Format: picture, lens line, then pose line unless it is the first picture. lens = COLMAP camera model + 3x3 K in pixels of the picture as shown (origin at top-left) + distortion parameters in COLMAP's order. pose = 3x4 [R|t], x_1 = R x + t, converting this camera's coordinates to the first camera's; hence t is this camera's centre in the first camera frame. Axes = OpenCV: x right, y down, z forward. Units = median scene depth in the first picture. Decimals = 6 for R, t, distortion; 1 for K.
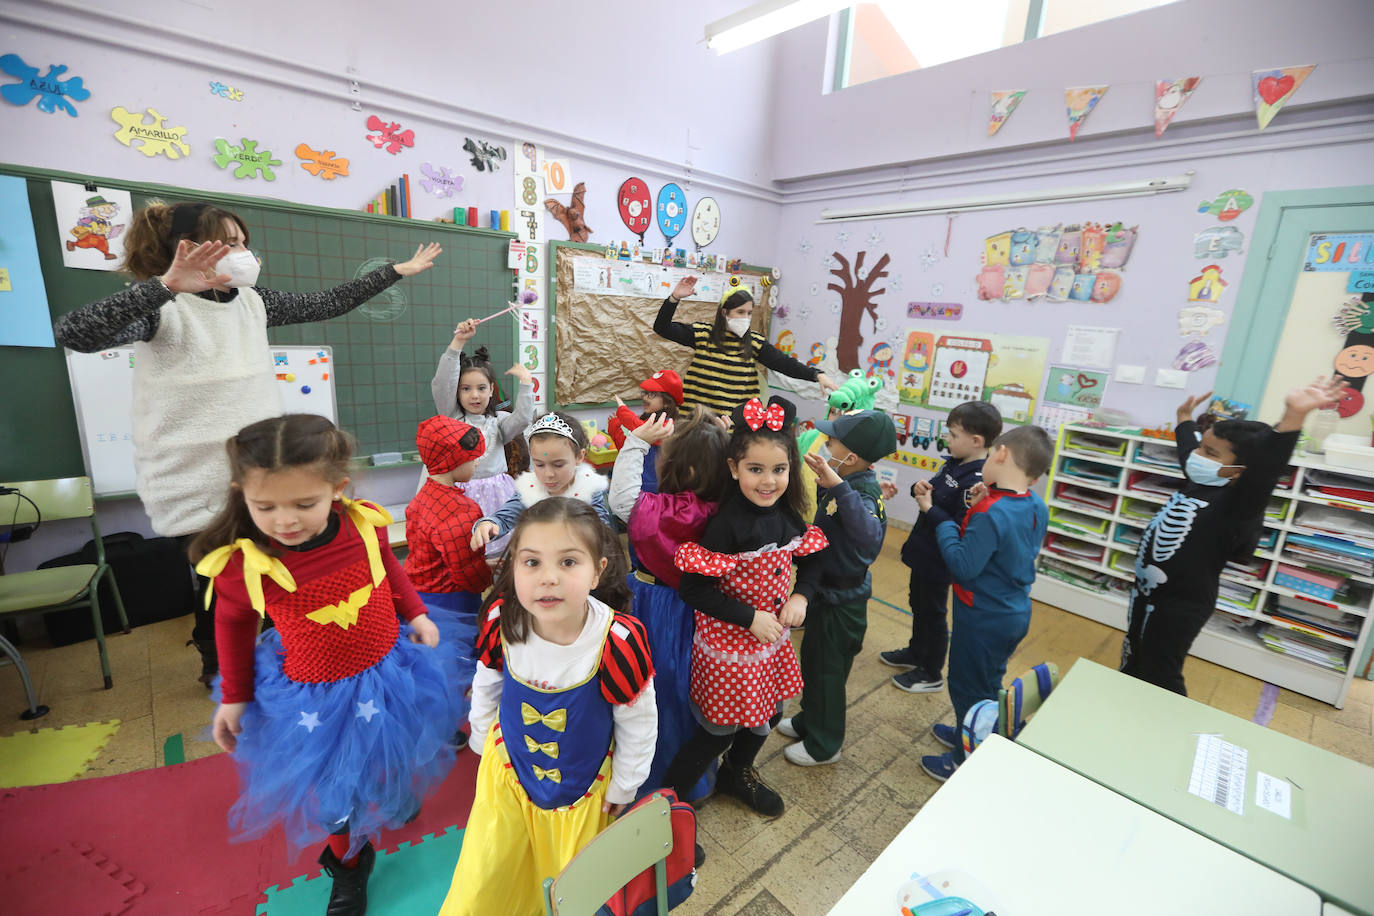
lens RADIAL K [[606.6, 0, 683.8], [0, 606.6, 460.1], [0, 0, 1]] dist [0.002918, 0.000300]
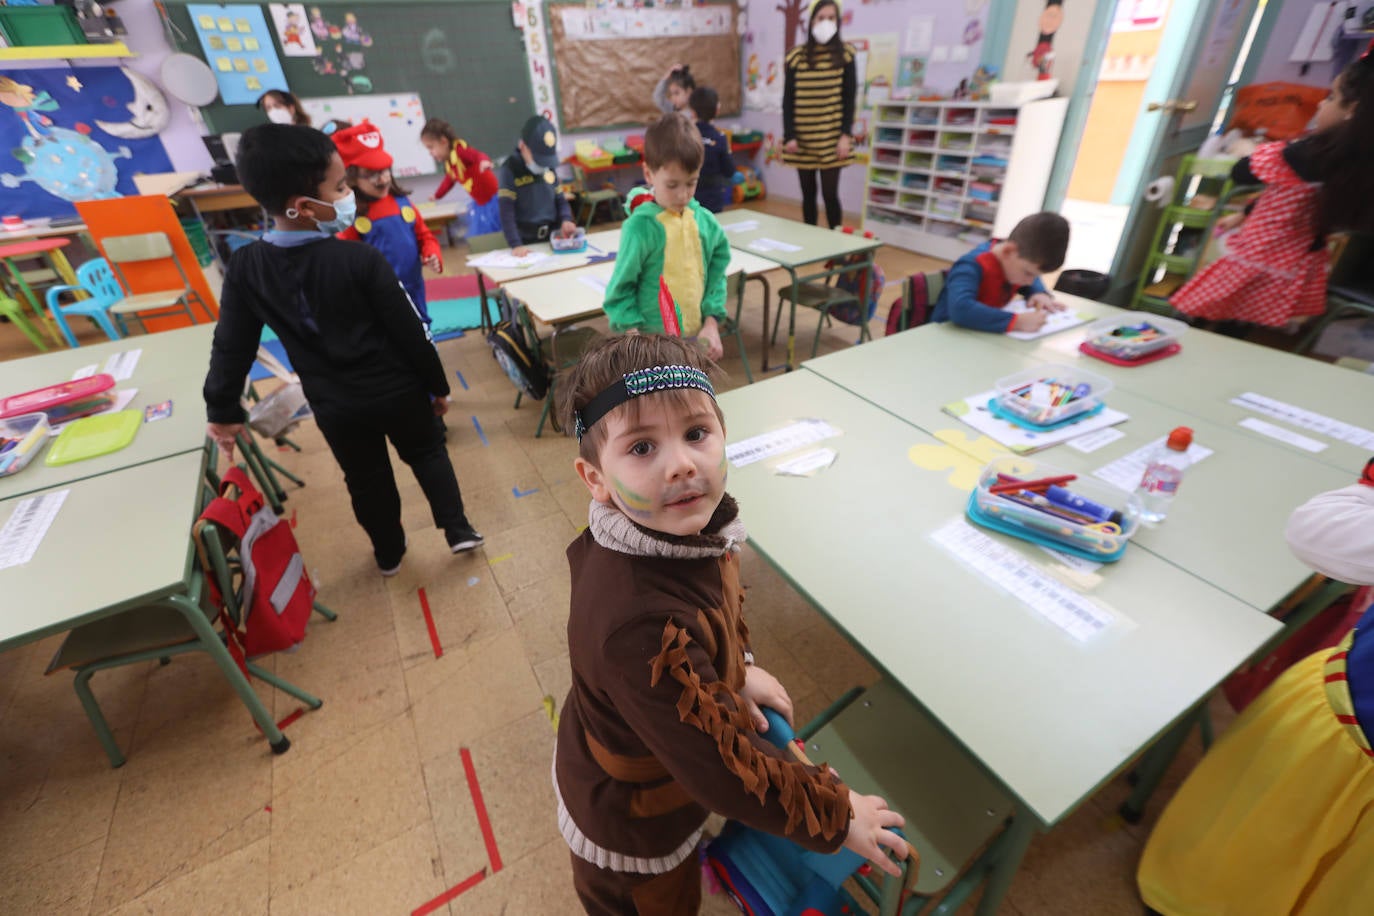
lens RADIAL K [[606.6, 0, 685.1], [0, 606.6, 452.0], [0, 0, 1]] dist [0.002918, 0.000300]
pose [[0.970991, 0.029146, -0.237335, 0.476590], [0.047506, 0.949245, 0.310930, 0.223981], [0.234351, -0.313185, 0.920323, -0.582999]]
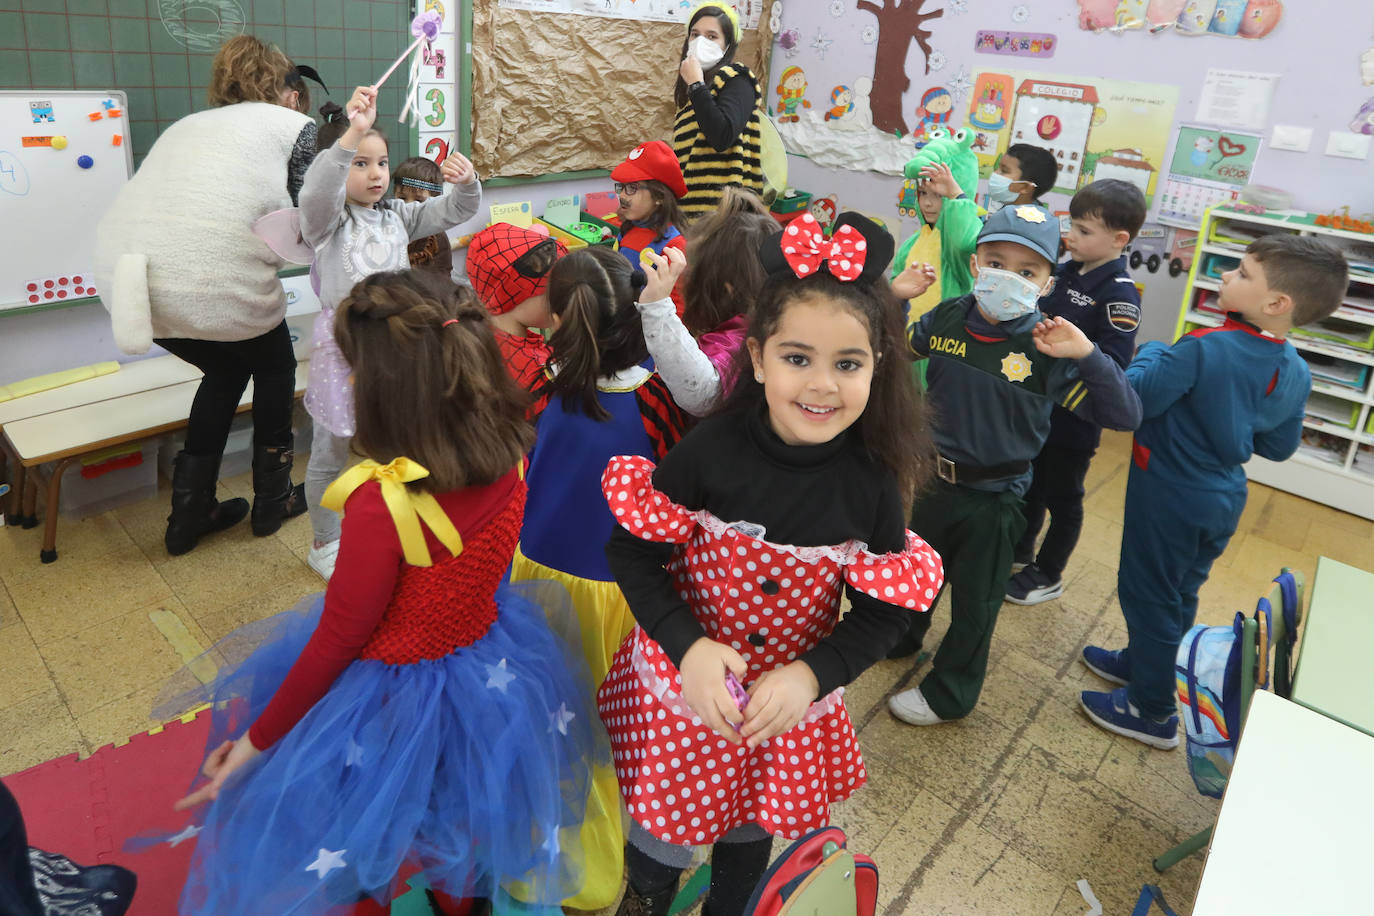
lens RADIAL K [[857.1, 0, 681.3], [0, 857.1, 270.6], [0, 0, 1]] dist [-0.000199, 0.002061]
pose [[0.993936, -0.013819, 0.109093, -0.092500], [0.010101, 0.999352, 0.034562, -0.023517], [-0.109500, -0.033250, 0.993431, 0.051539]]
